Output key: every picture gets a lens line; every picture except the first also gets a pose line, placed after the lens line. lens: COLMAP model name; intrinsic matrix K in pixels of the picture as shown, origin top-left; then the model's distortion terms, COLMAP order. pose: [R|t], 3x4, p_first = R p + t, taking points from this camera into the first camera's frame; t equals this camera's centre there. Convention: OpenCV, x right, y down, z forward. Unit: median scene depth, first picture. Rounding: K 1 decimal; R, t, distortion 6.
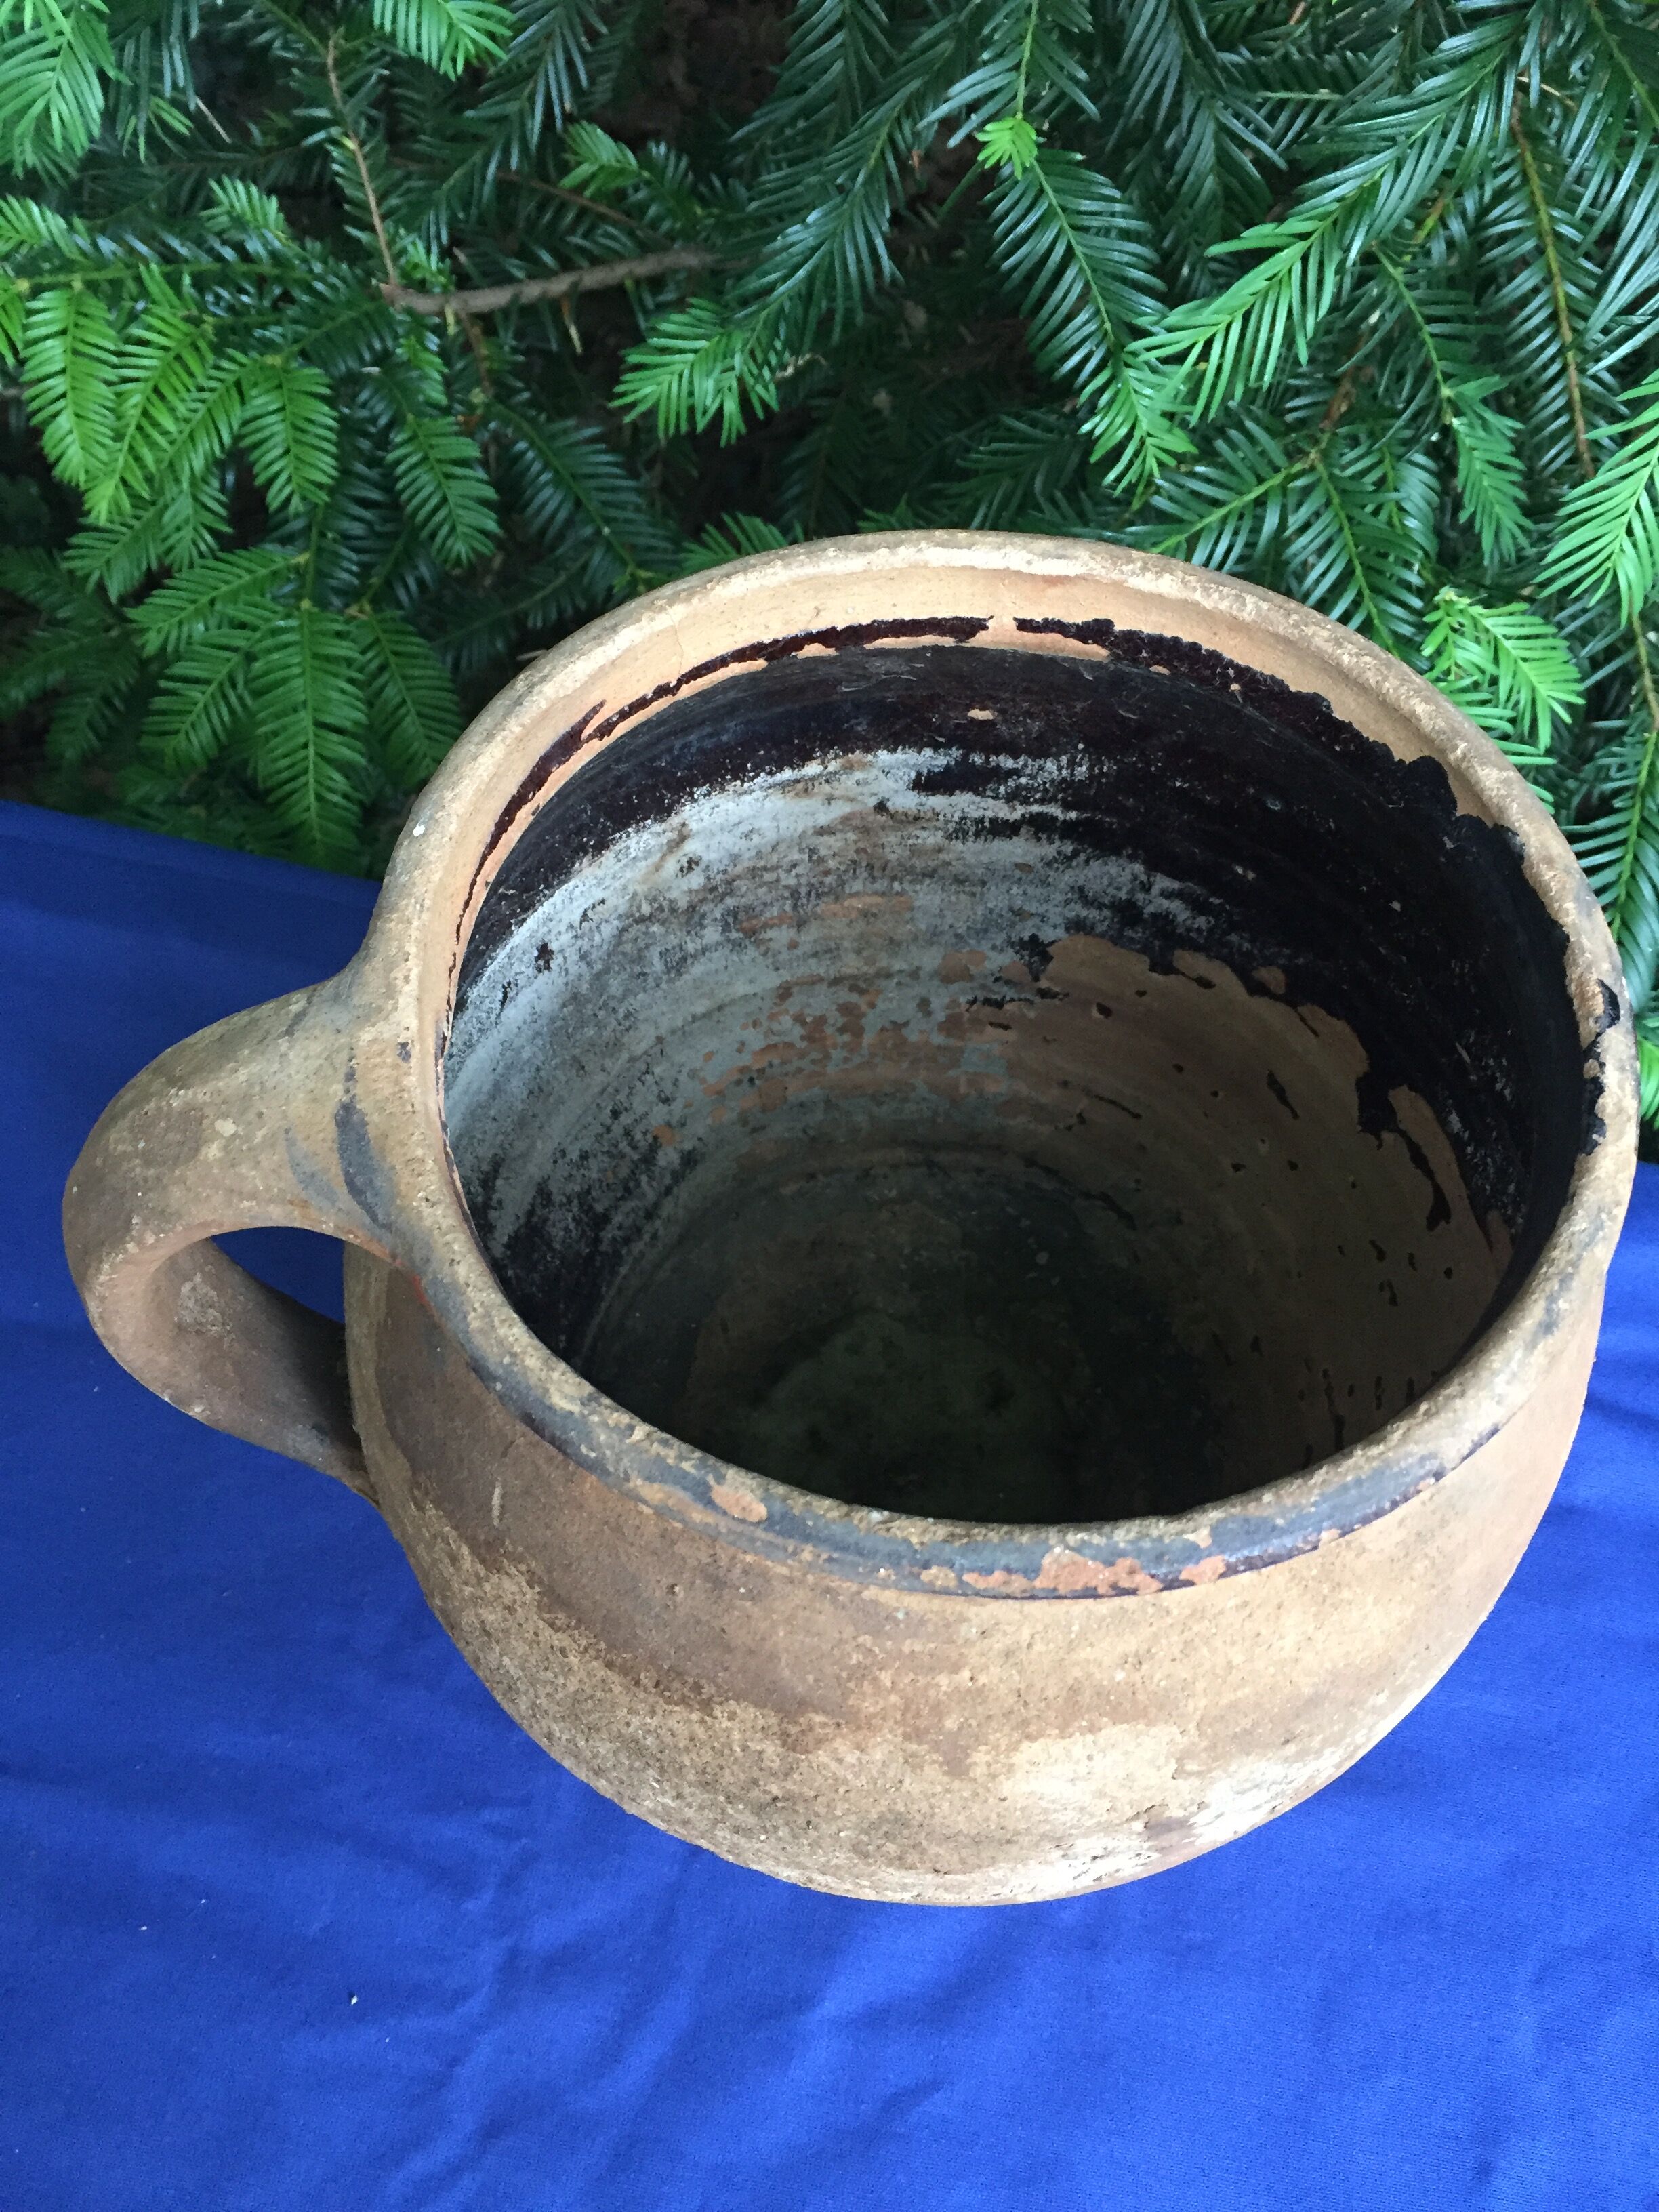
lens RADIAL K [[1917.8, 0, 817.7], [0, 1917.8, 1113.2], [0, 0, 1]] dist [0.079748, -0.136521]
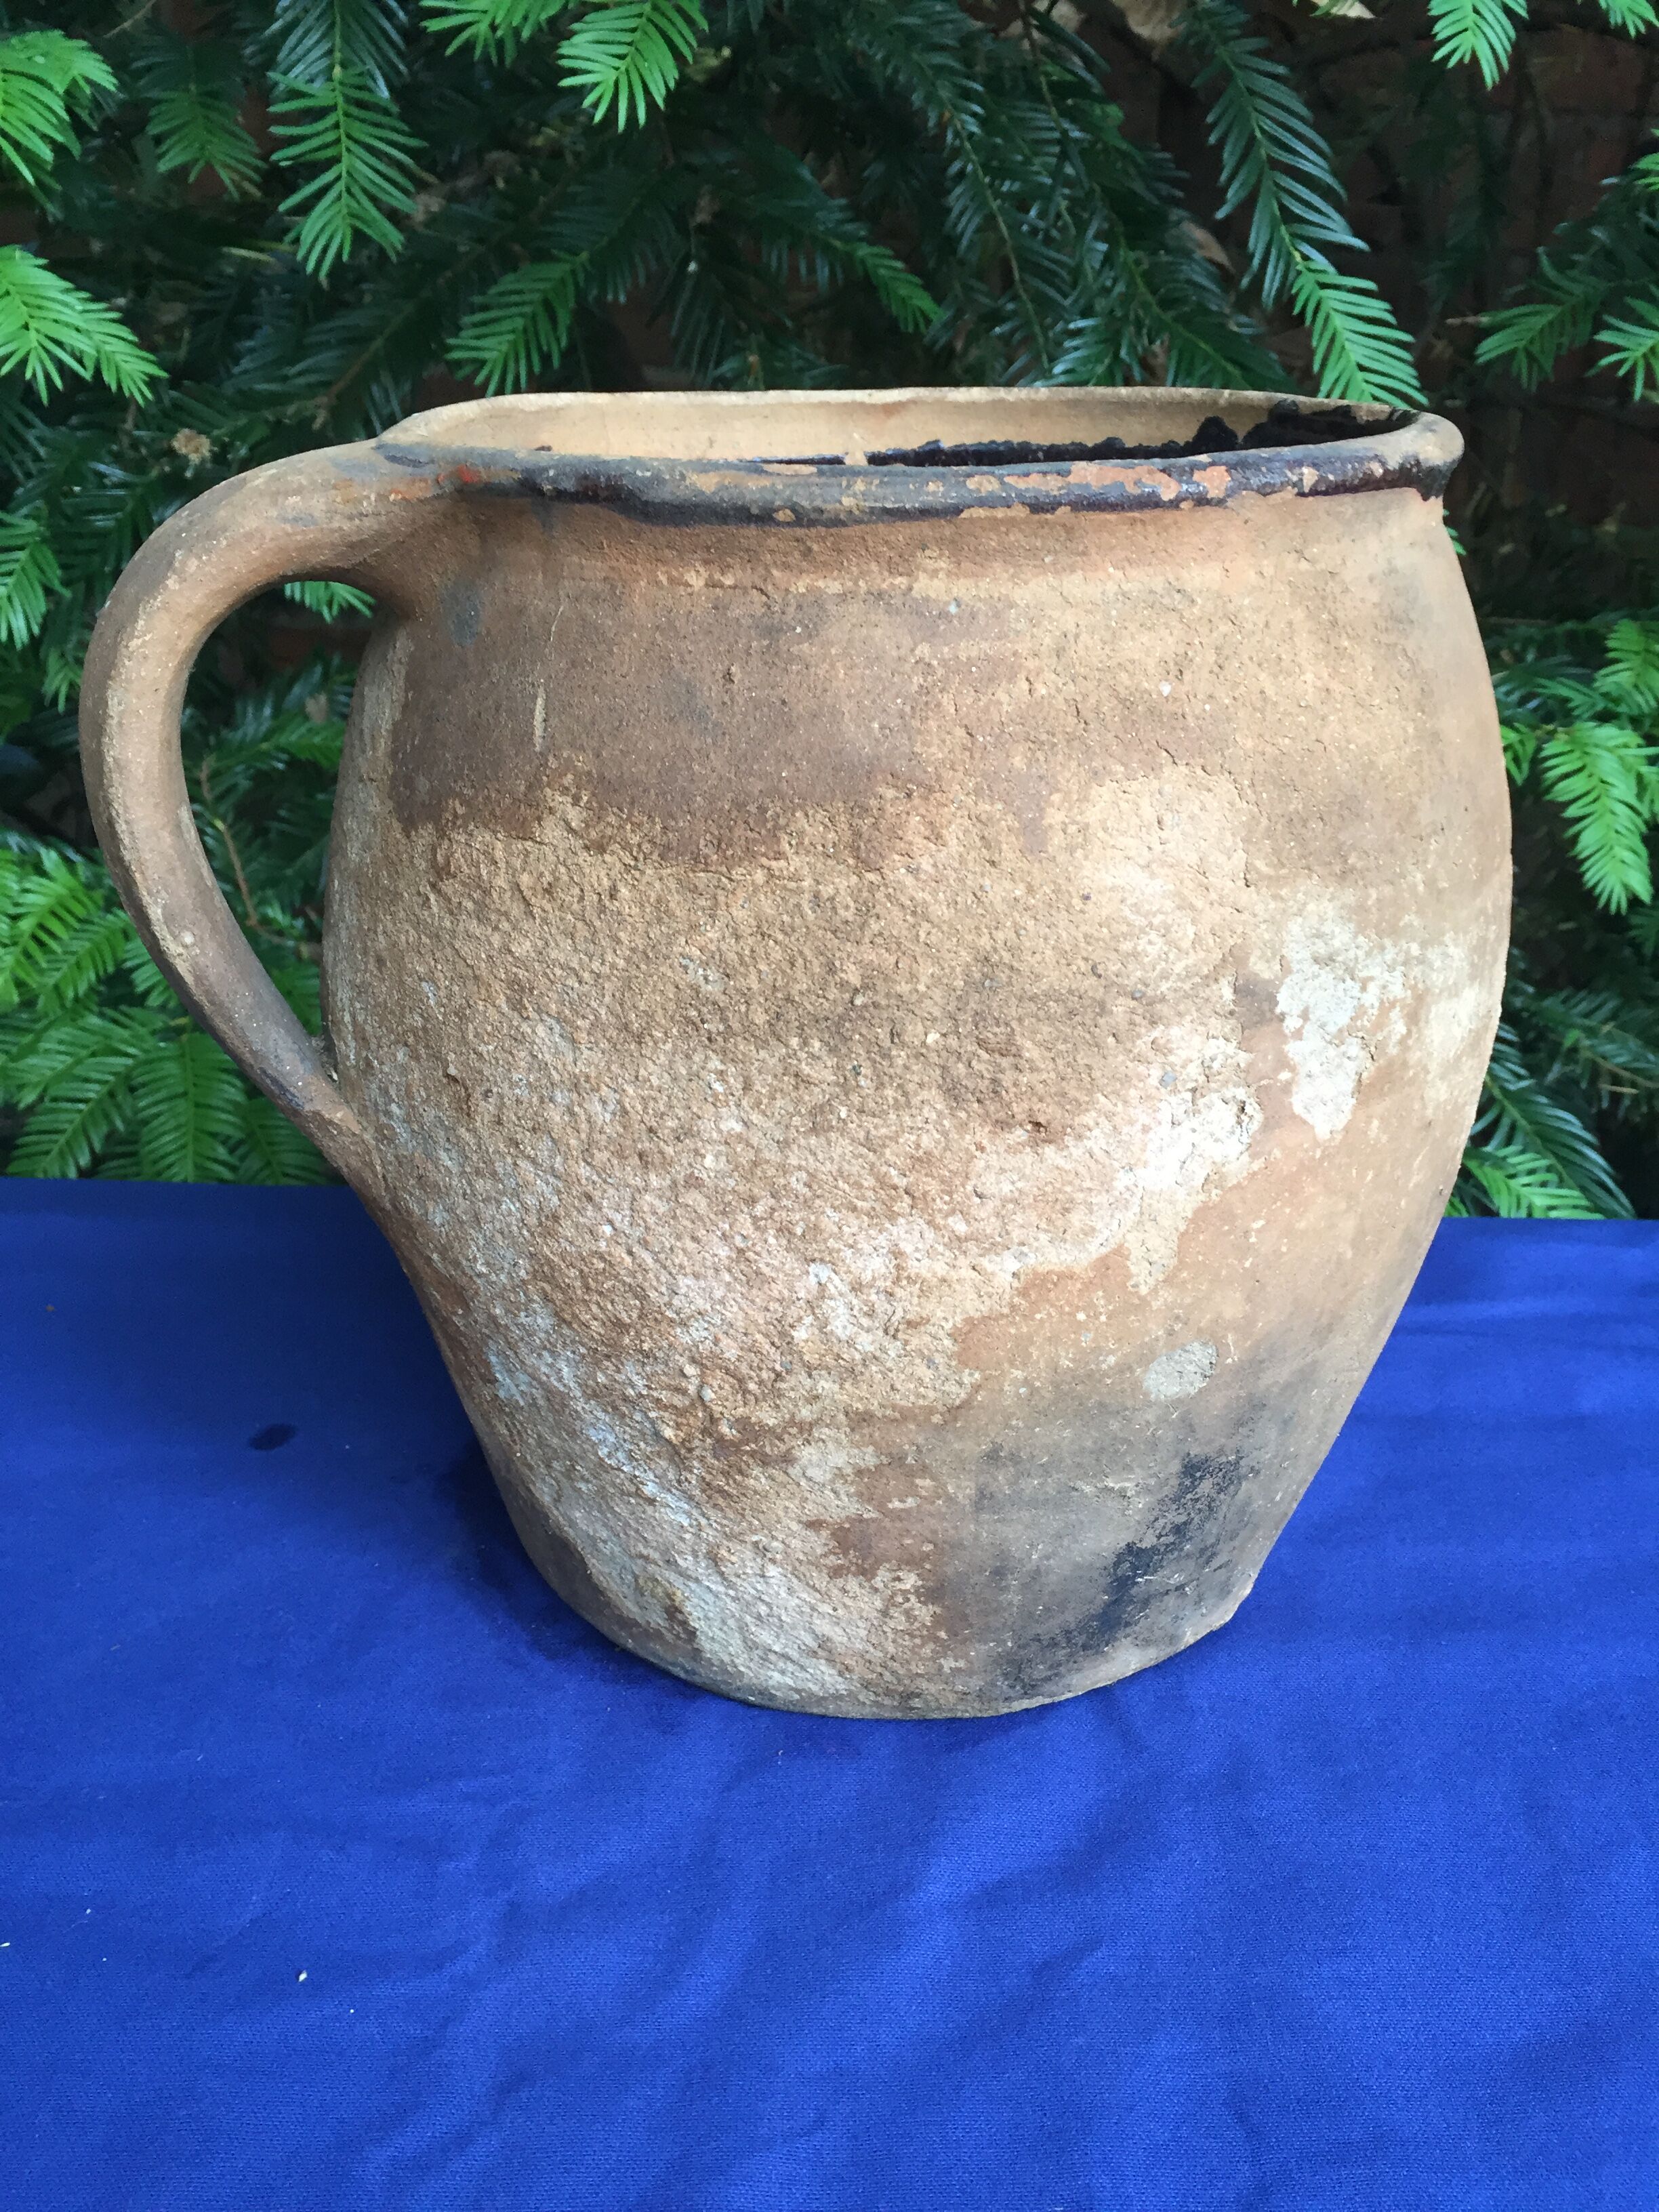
lens RADIAL K [[1917.8, 0, 825.3], [0, 1917.8, 1097.9], [0, 0, 1]] dist [0.079748, -0.136521]
pose [[0.982740, -0.088523, 0.162438, -0.135903], [0.168328, 0.792120, -0.586696, 0.666266], [-0.076734, 0.603913, 0.793348, 0.203228]]
